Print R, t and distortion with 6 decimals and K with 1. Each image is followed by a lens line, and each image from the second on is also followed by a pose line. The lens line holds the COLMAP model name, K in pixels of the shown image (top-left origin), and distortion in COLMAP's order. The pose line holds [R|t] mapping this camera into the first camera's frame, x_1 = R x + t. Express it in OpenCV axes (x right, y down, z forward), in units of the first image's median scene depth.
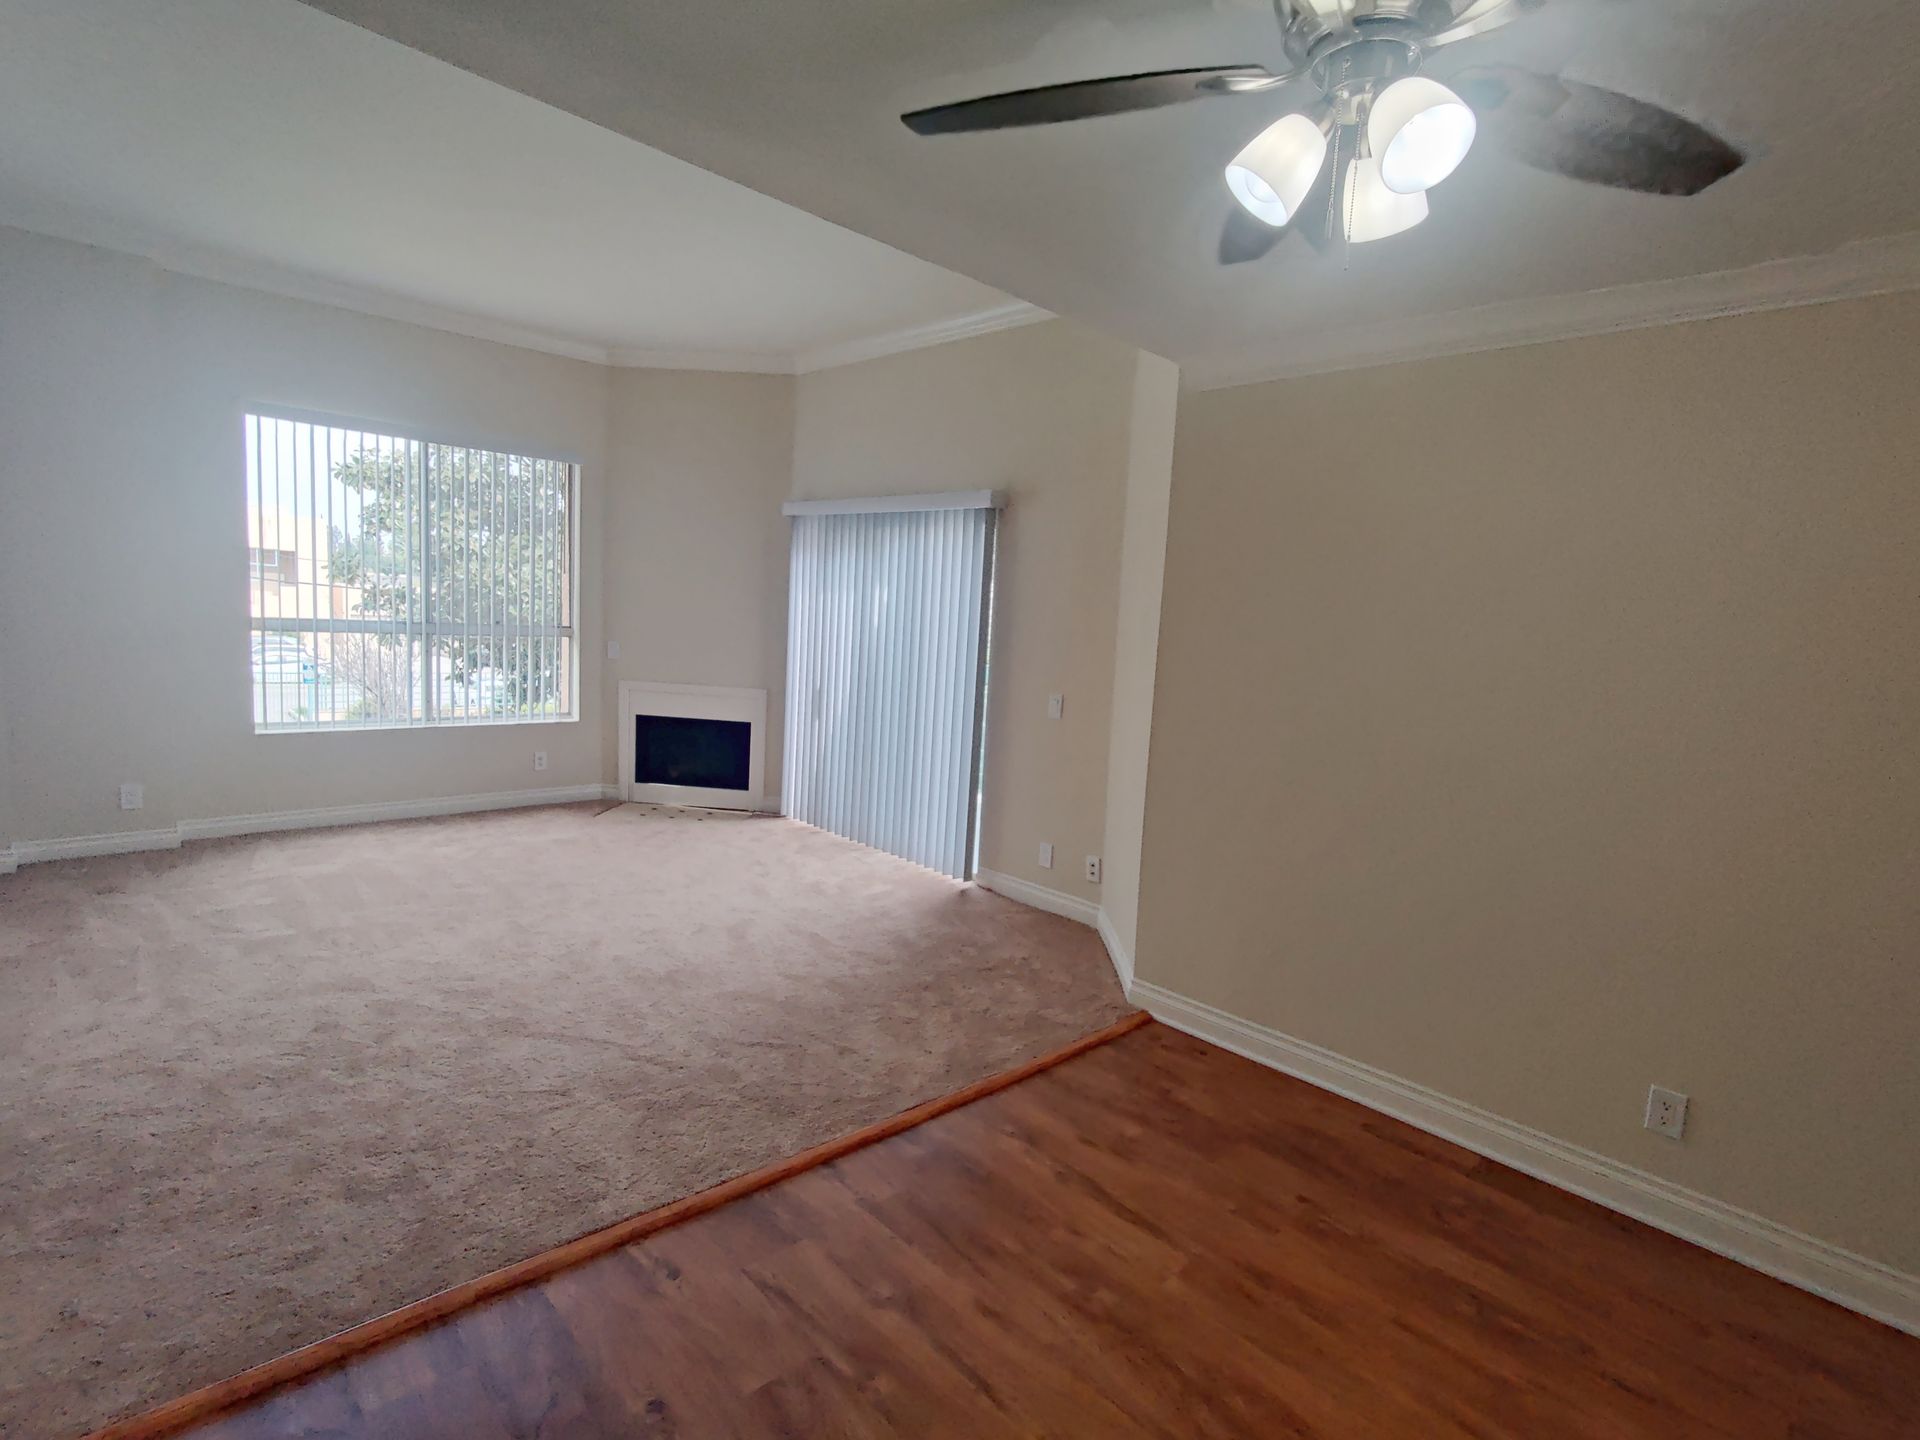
lens RADIAL K [[950.5, 0, 992.9], [0, 950.5, 742.4], [0, 0, 1]] dist [-0.001844, 0.000148]
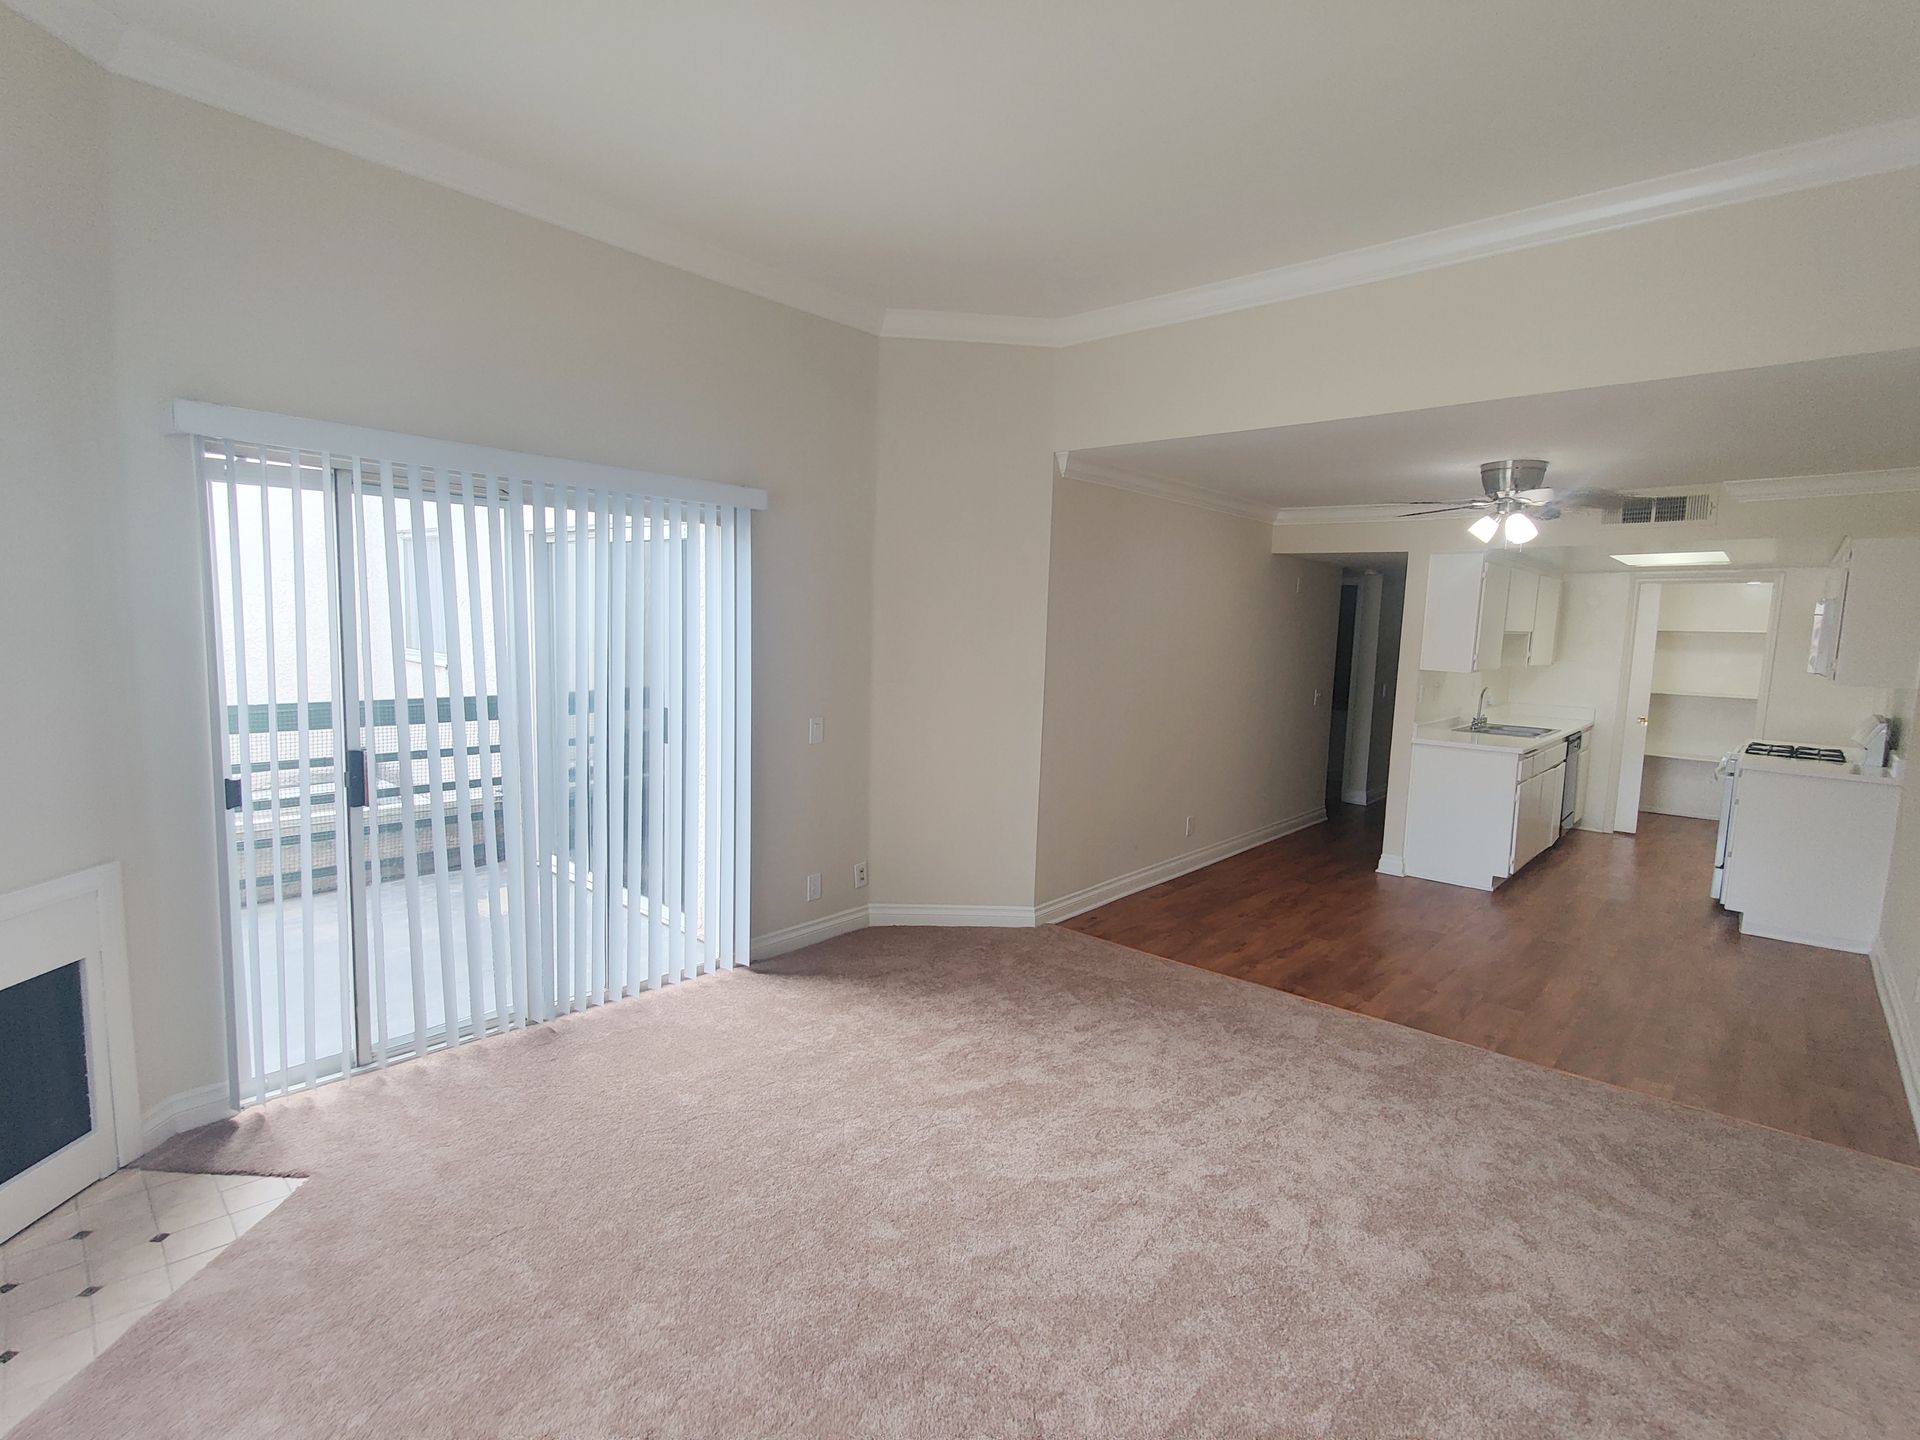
lens RADIAL K [[911.0, 0, 960.3], [0, 911.0, 695.5], [0, 0, 1]] dist [-0.001243, -0.000194]
pose [[-0.064258, -0.137622, 0.988398, -0.753086], [0.097458, 0.984845, 0.143464, -0.168695], [-0.993163, 0.105546, -0.049872, 0.803285]]
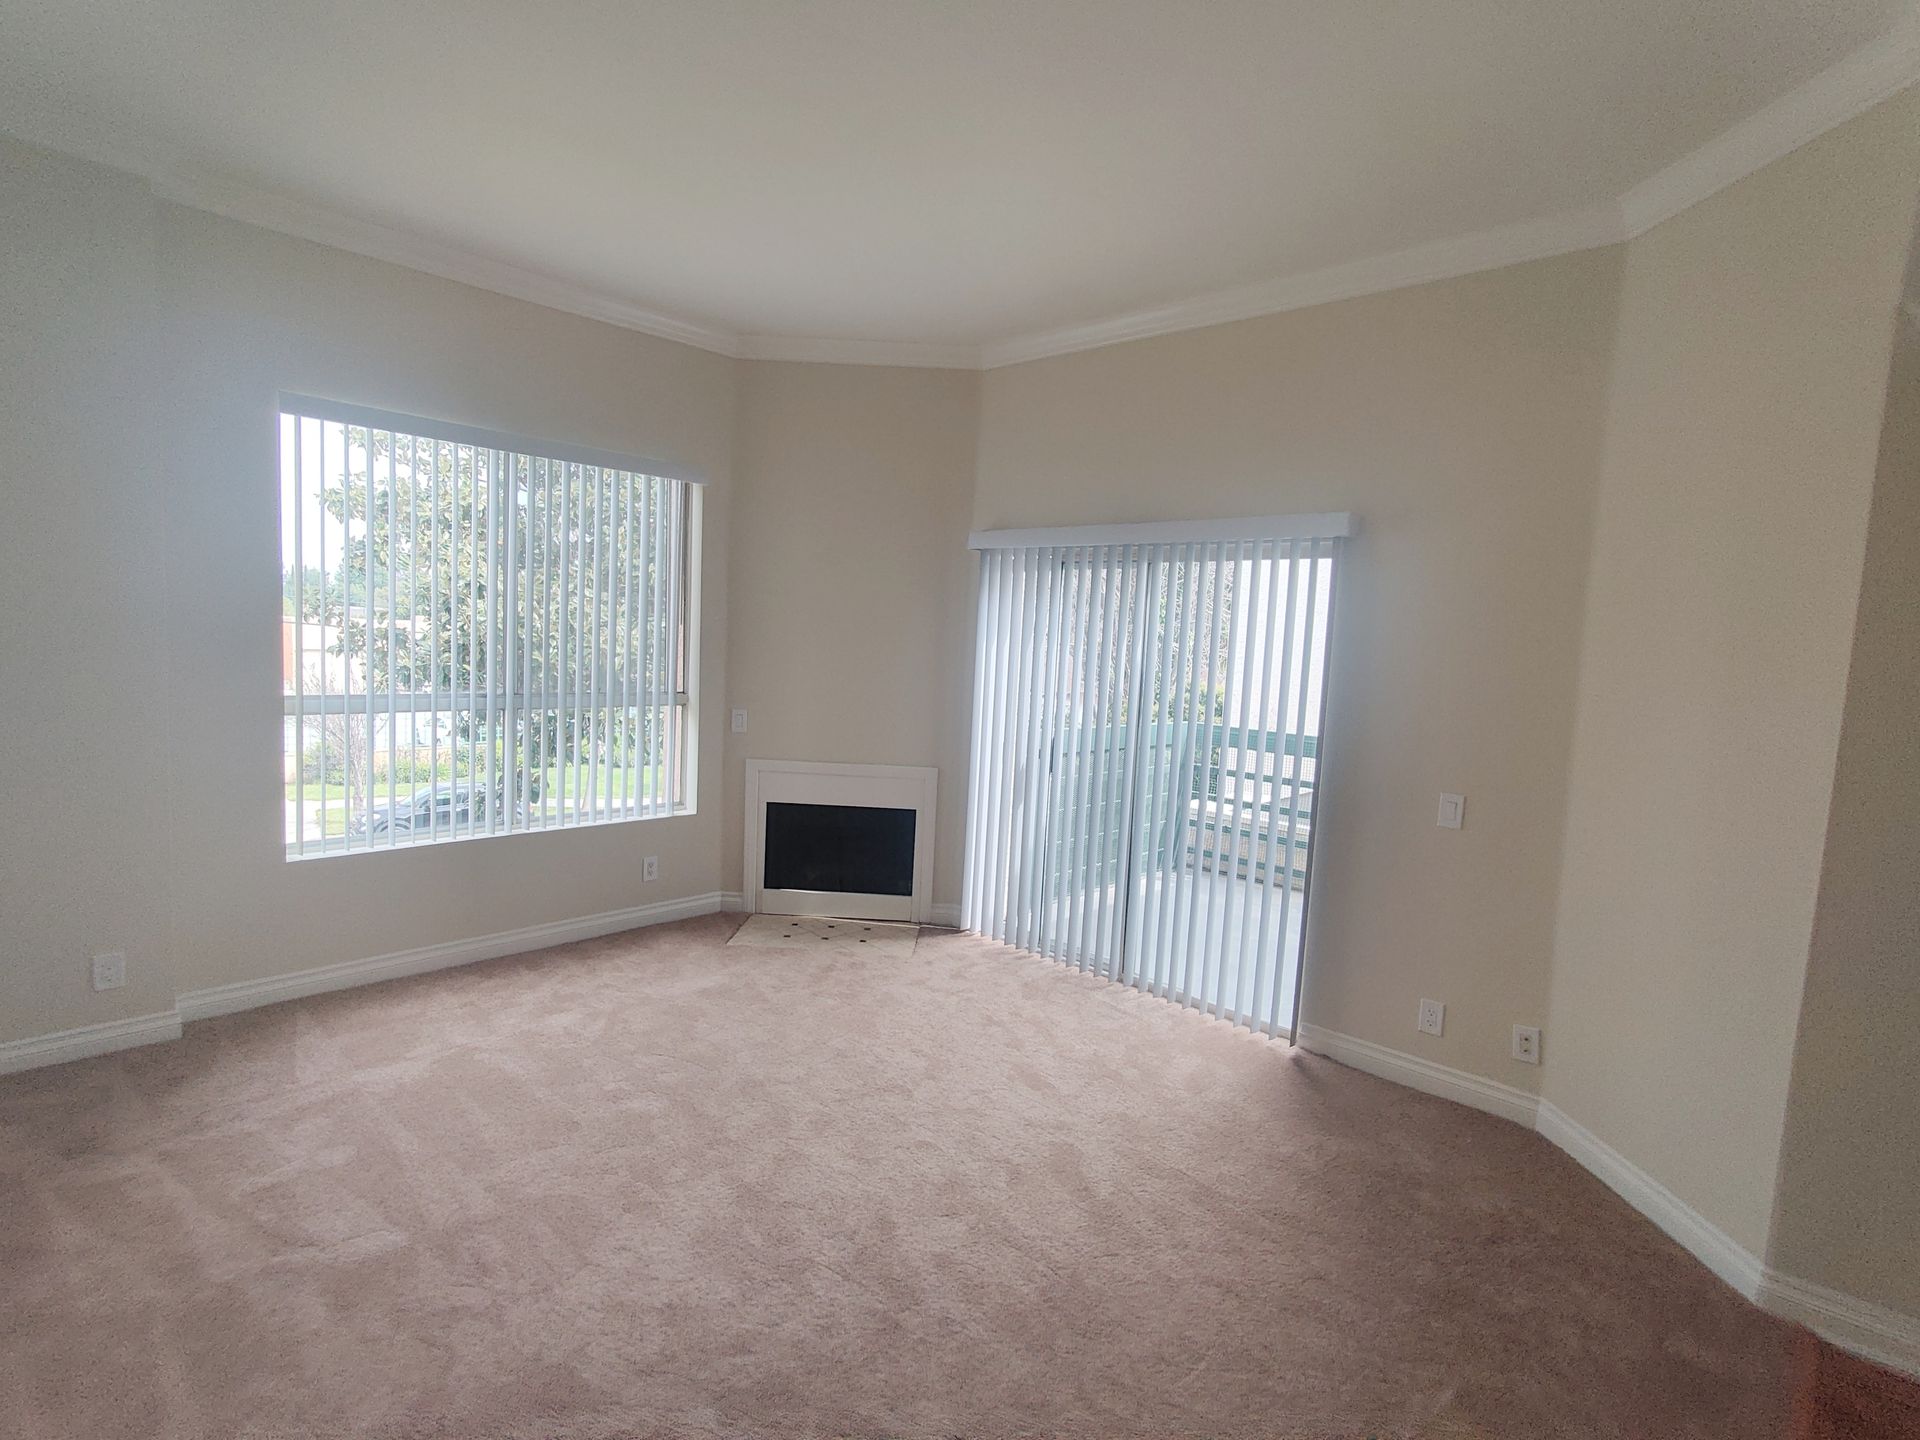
lens RADIAL K [[935.7, 0, 969.8], [0, 935.7, 724.8], [0, 0, 1]] dist [0.003994, -0.000282]
pose [[0.999157, -0.015314, 0.038085, -0.286973], [0.016822, 0.999074, -0.039598, -0.071646], [-0.037443, 0.040205, 0.998490, 0.273289]]
